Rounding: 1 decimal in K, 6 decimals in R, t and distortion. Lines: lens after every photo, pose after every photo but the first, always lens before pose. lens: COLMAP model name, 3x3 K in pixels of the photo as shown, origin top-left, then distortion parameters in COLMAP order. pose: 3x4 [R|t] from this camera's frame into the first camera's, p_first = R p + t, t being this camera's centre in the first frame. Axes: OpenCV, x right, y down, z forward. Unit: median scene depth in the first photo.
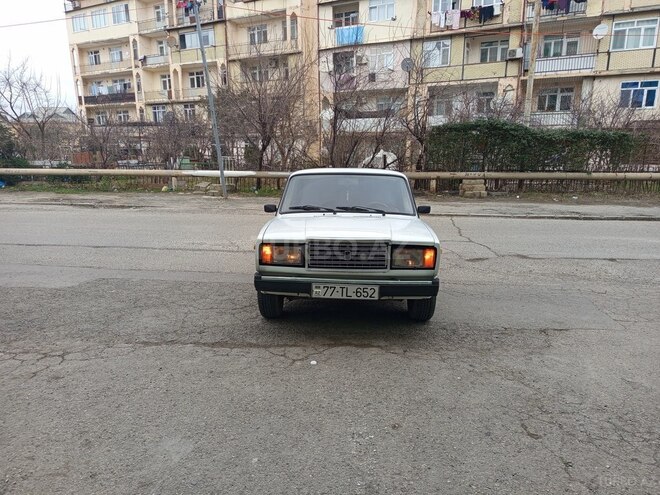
lens RADIAL K [[456.8, 0, 331.8], [0, 456.8, 246.3], [0, 0, 1]] dist [0.051496, -0.050773]
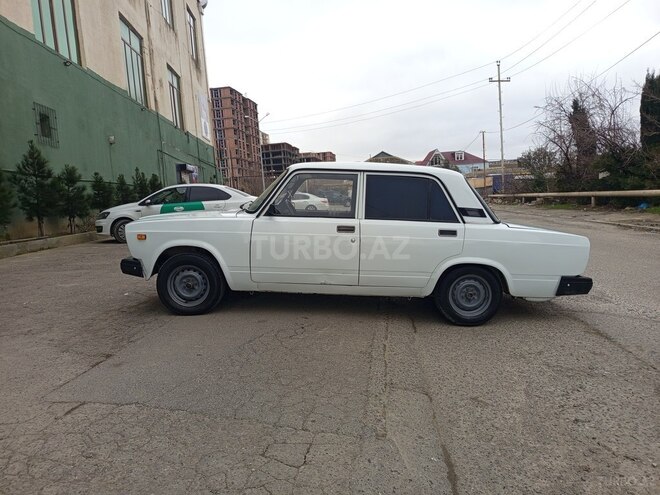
lens RADIAL K [[456.8, 0, 329.0], [0, 456.8, 249.2], [0, 0, 1]] dist [0.051496, -0.050773]
pose [[0.007003, 0.104588, -0.994491, 0.301778], [-0.165366, 0.980944, 0.101999, -0.032561], [0.986207, 0.163741, 0.024165, 0.329124]]
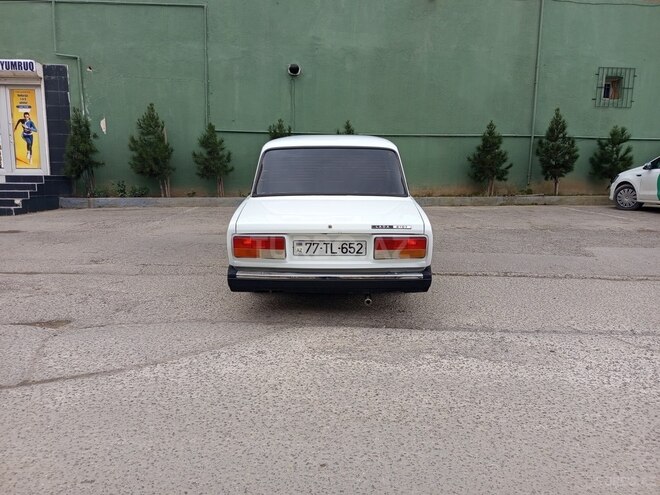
lens RADIAL K [[456.8, 0, 329.0], [0, 456.8, 248.6], [0, 0, 1]] dist [0.051496, -0.050773]
pose [[-0.999723, -0.001128, -0.023524, 0.019924], [-0.009493, 0.933424, 0.358650, -0.098000], [0.021554, 0.358774, -0.933176, 0.660456]]
